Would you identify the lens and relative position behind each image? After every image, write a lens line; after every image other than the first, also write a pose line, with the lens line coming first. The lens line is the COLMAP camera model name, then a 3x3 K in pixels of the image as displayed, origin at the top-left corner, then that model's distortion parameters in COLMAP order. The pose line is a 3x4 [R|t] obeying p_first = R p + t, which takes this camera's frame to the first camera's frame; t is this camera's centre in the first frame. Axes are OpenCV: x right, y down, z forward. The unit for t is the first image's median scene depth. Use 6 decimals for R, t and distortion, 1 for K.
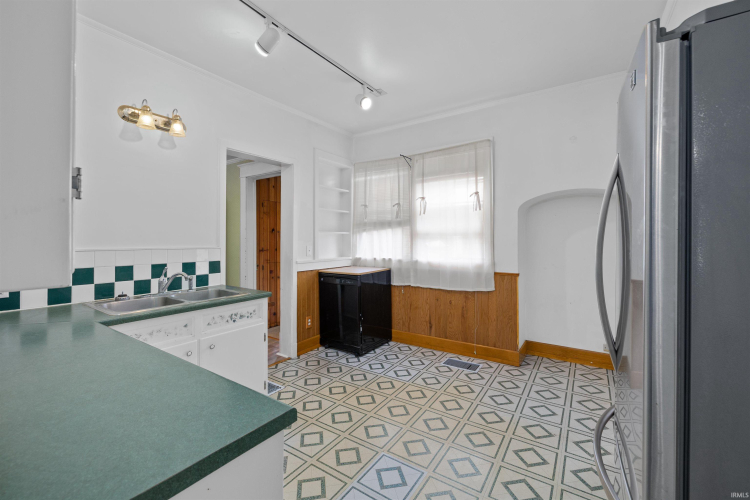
lens RADIAL K [[315.0, 0, 372.9], [0, 315.0, 243.4], [0, 0, 1]] dist [-0.004039, -0.000172]
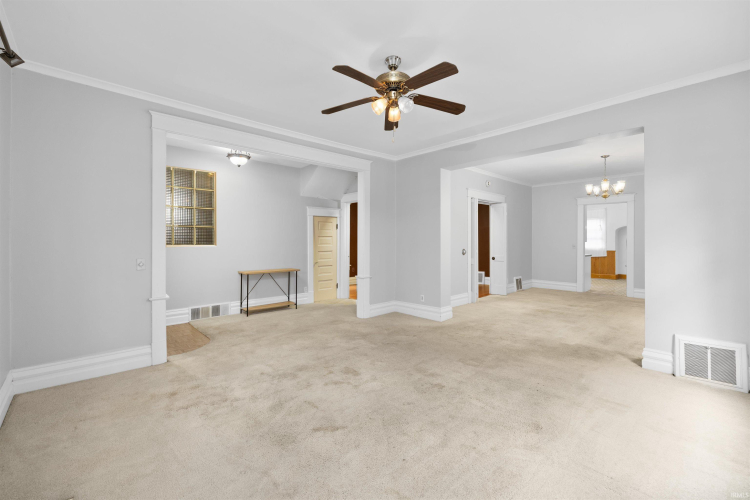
lens RADIAL K [[315.0, 0, 372.9], [0, 315.0, 243.4], [0, 0, 1]] dist [-0.004039, -0.000172]
pose [[0.975490, -0.003480, -0.220014, -1.202593], [0.003079, 0.999993, -0.002167, 0.019804], [0.220020, 0.001436, 0.975494, -2.574764]]
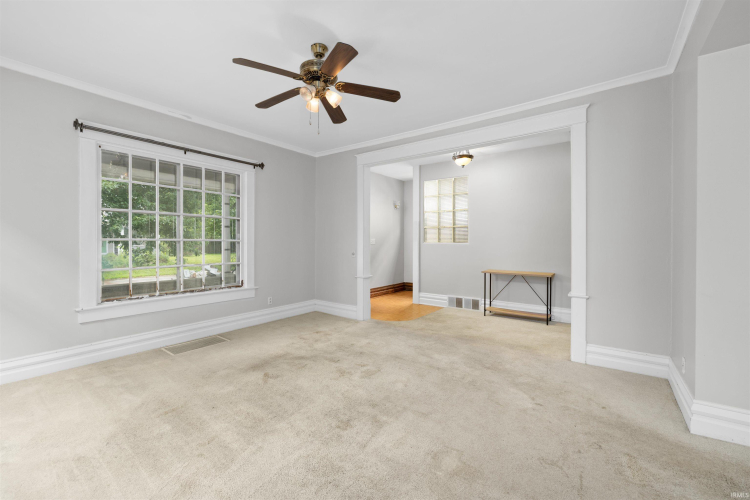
lens RADIAL K [[315.0, 0, 372.9], [0, 315.0, 243.4], [0, 0, 1]] dist [-0.004039, -0.000172]
pose [[-0.032018, 0.006363, -0.999467, -0.604386], [-0.009029, 0.999937, 0.006655, 0.018801], [0.999447, 0.009238, -0.031958, -1.687375]]
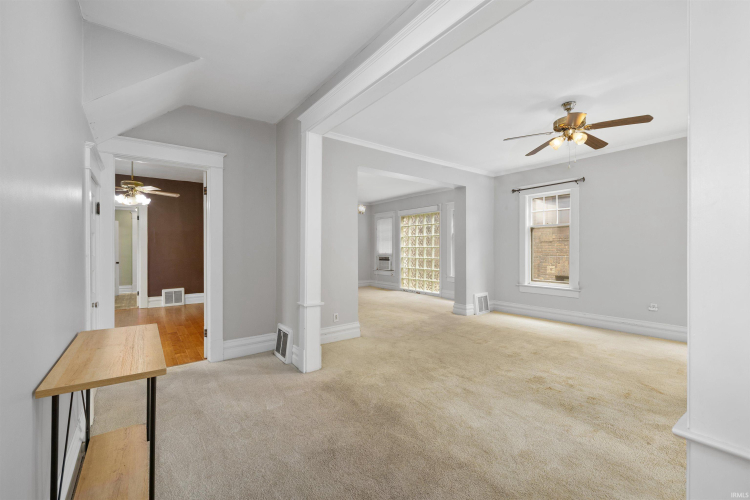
lens RADIAL K [[315.0, 0, 372.9], [0, 315.0, 243.4], [0, 0, 1]] dist [-0.004039, -0.000172]
pose [[0.325294, 0.015369, 0.945488, -2.415590], [0.010286, 0.999751, -0.019789, 0.019563], [-0.945557, 0.016163, 0.325055, -1.588221]]
